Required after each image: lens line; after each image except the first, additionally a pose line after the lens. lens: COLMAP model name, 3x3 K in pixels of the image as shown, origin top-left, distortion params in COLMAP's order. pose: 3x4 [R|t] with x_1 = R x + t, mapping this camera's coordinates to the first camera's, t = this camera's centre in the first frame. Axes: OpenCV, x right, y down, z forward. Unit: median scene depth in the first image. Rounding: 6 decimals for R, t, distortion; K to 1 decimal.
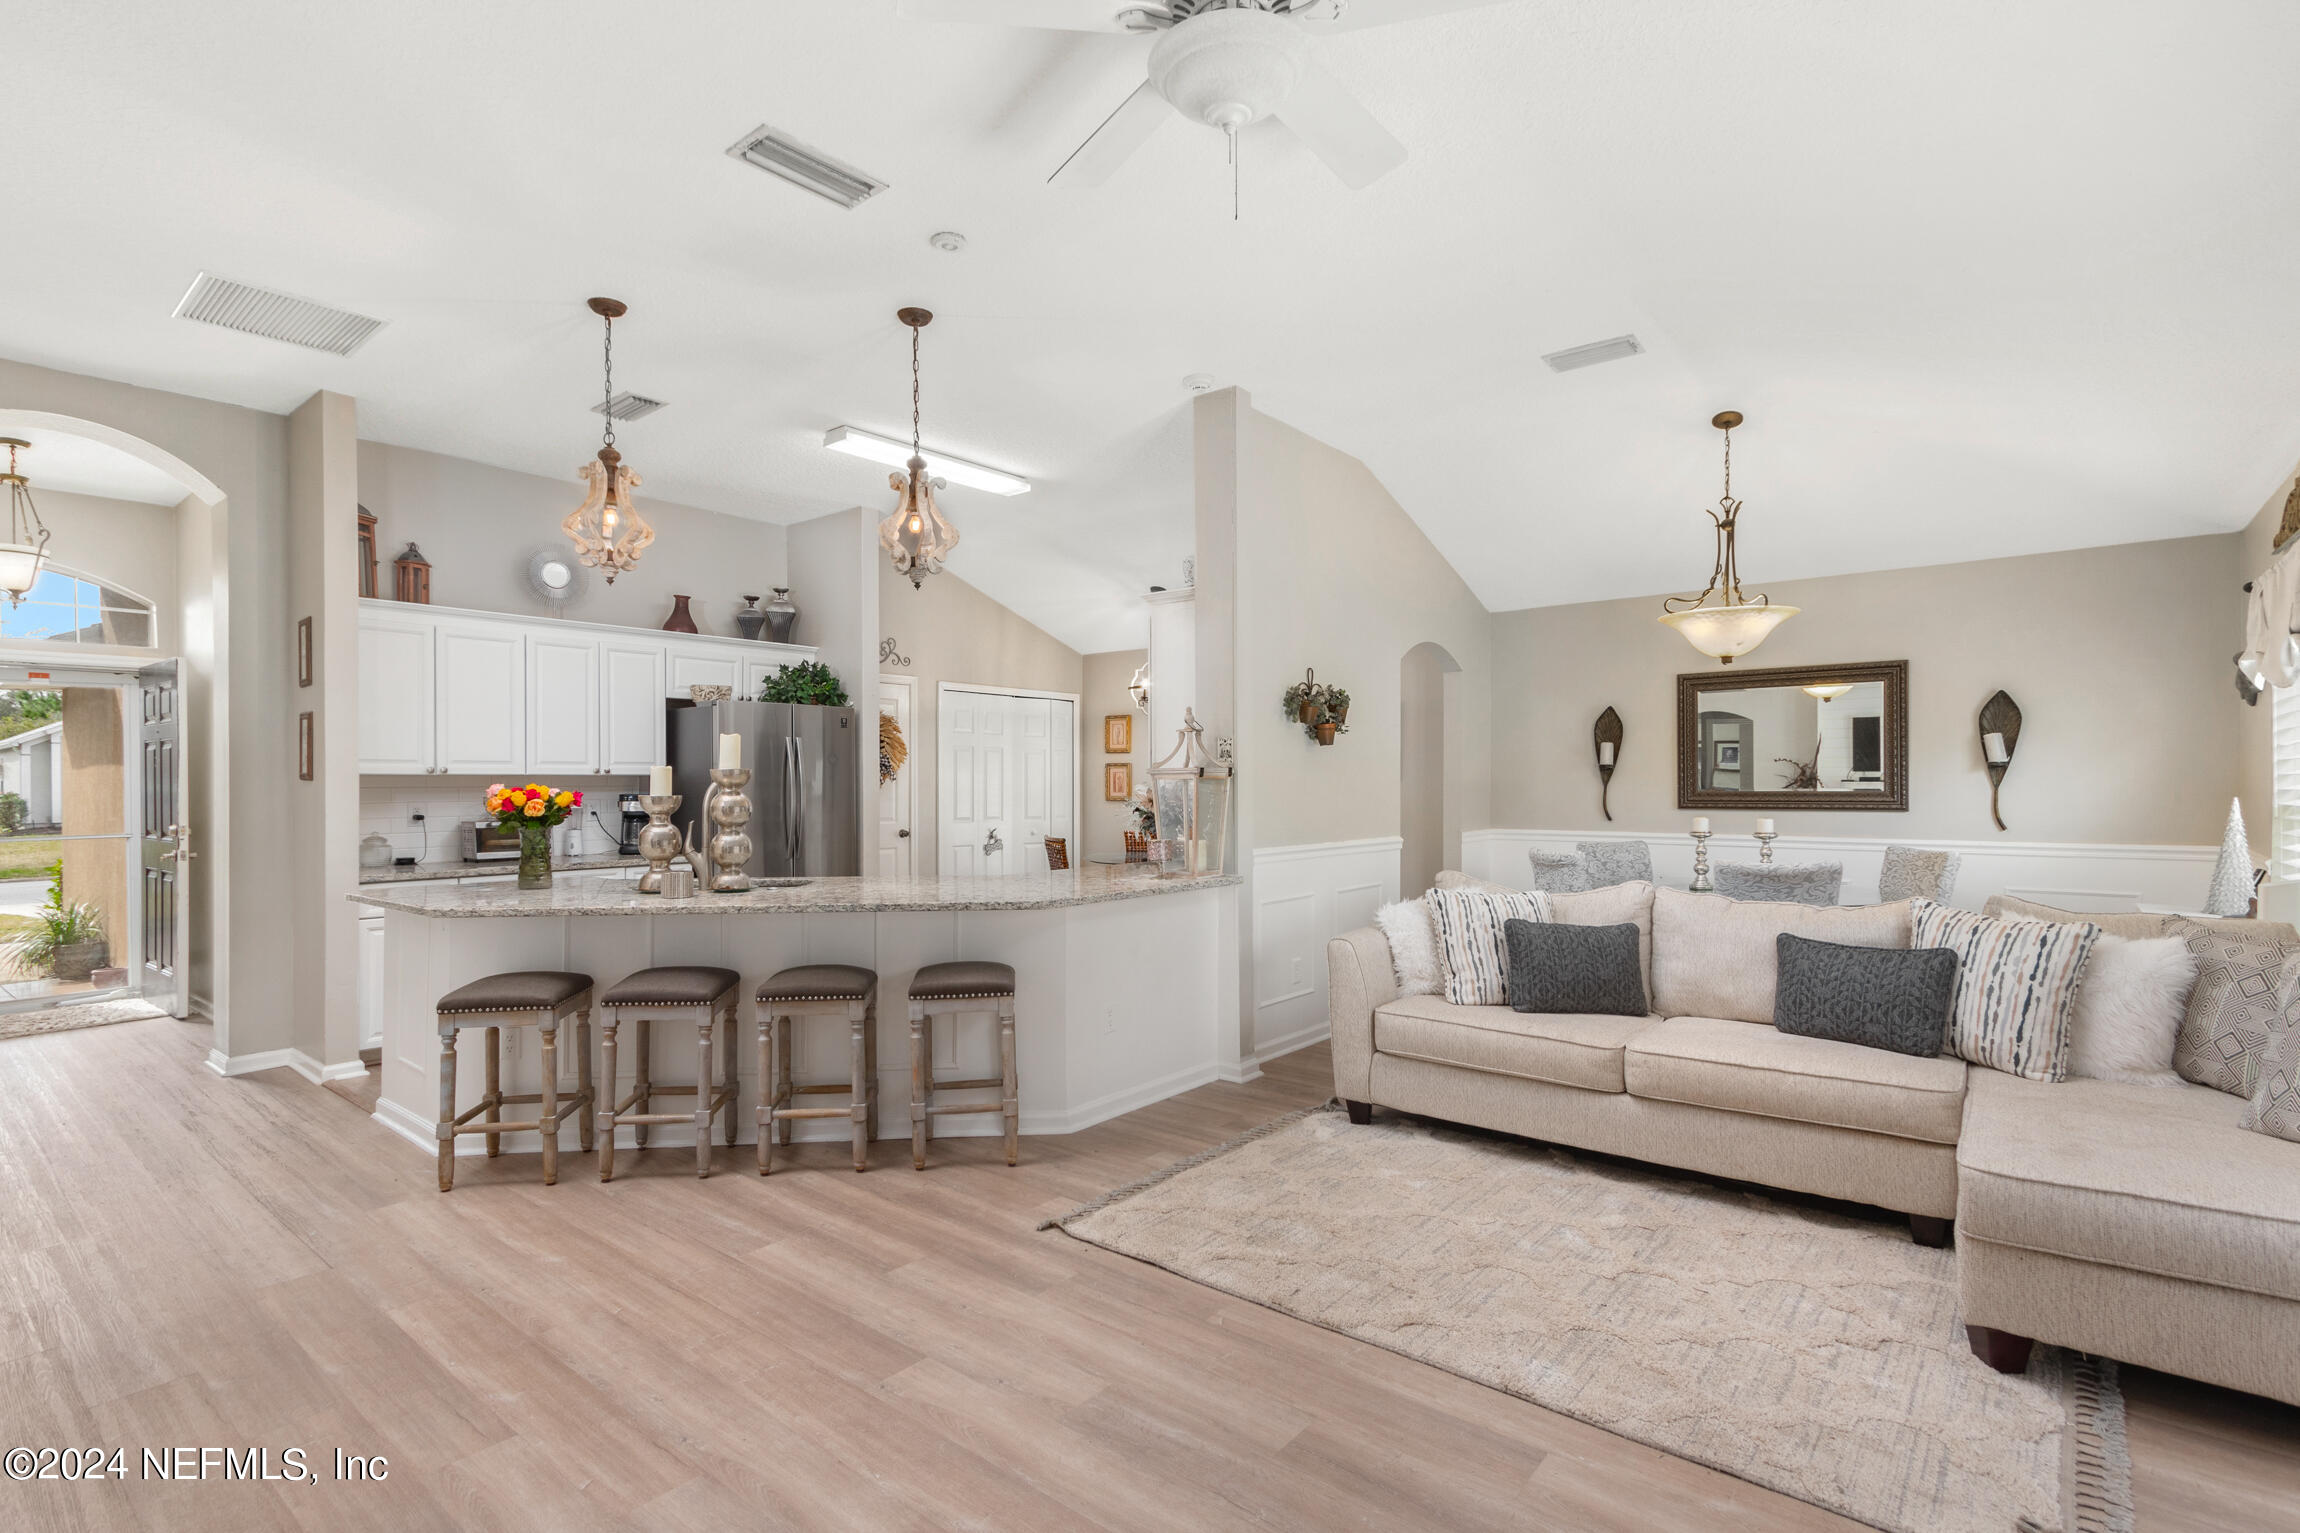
lens RADIAL K [[1099.5, 0, 1206.2], [0, 1099.5, 775.9], [0, 0, 1]] dist [0.004437, 0.000599]
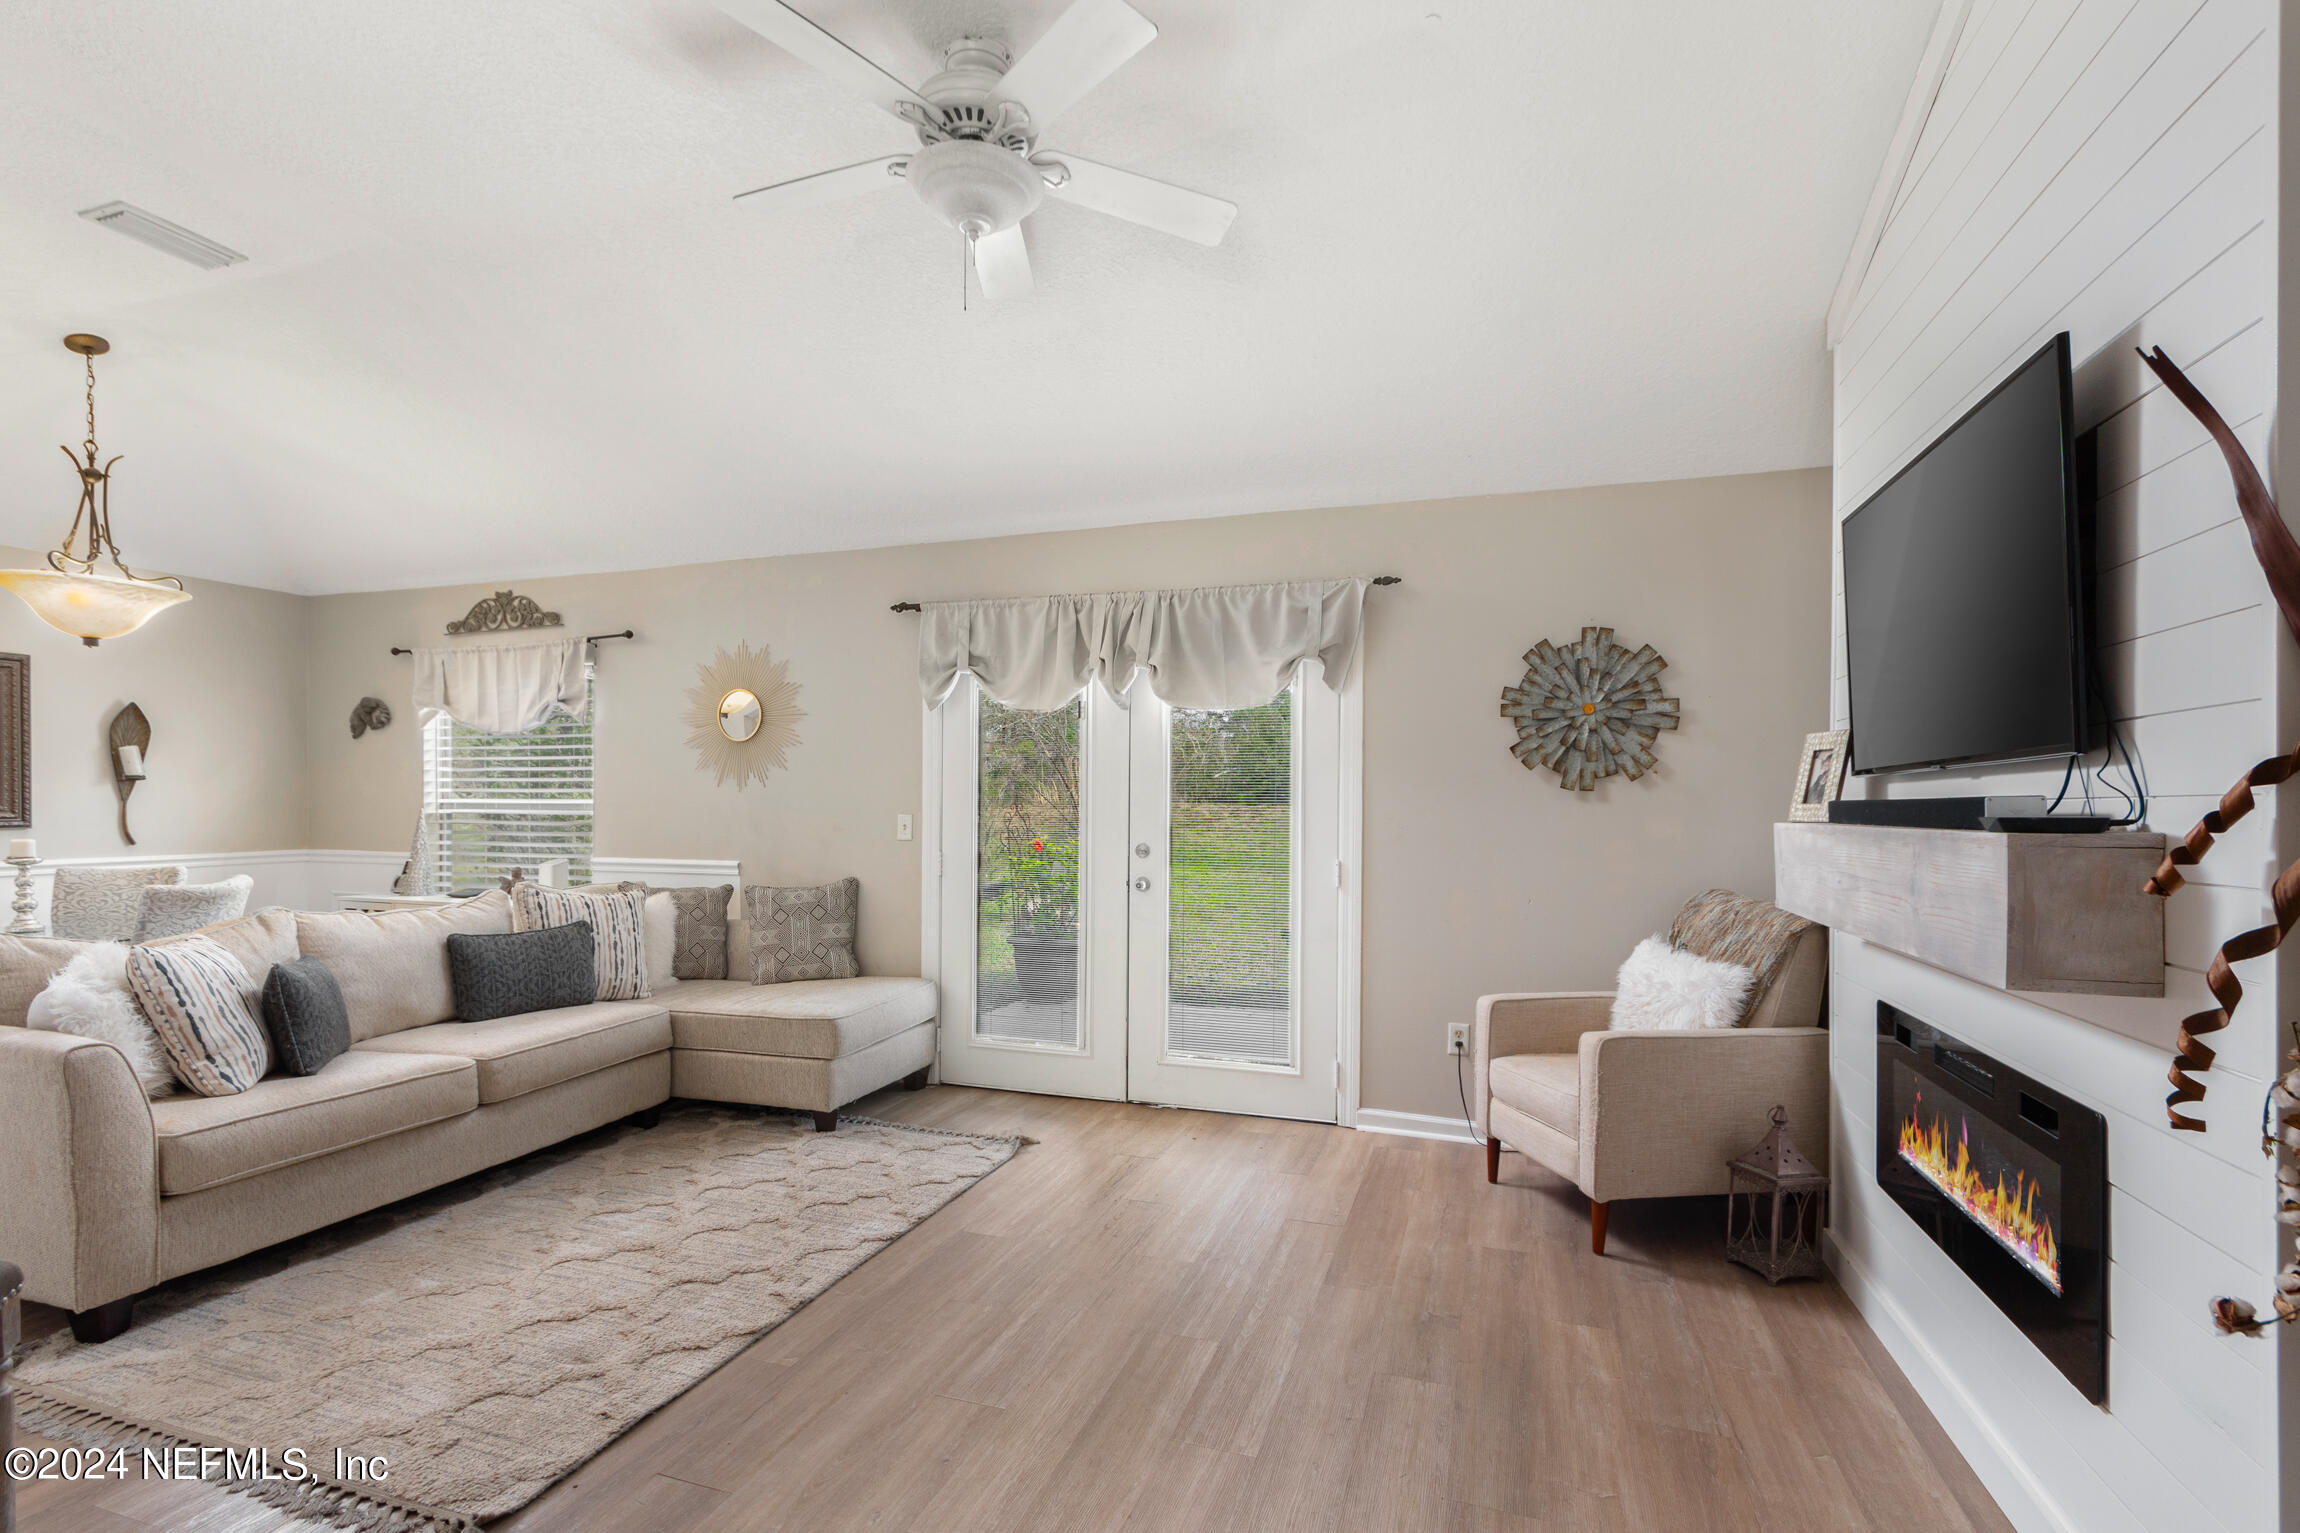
lens RADIAL K [[1099.5, 0, 1038.1], [0, 1099.5, 807.7], [0, 0, 1]] dist [0.004437, 0.000599]
pose [[-0.247947, -0.003261, 0.968768, -0.646161], [-0.005331, 0.999984, 0.002001, 0.014842], [-0.968759, -0.004669, -0.247961, 0.704422]]
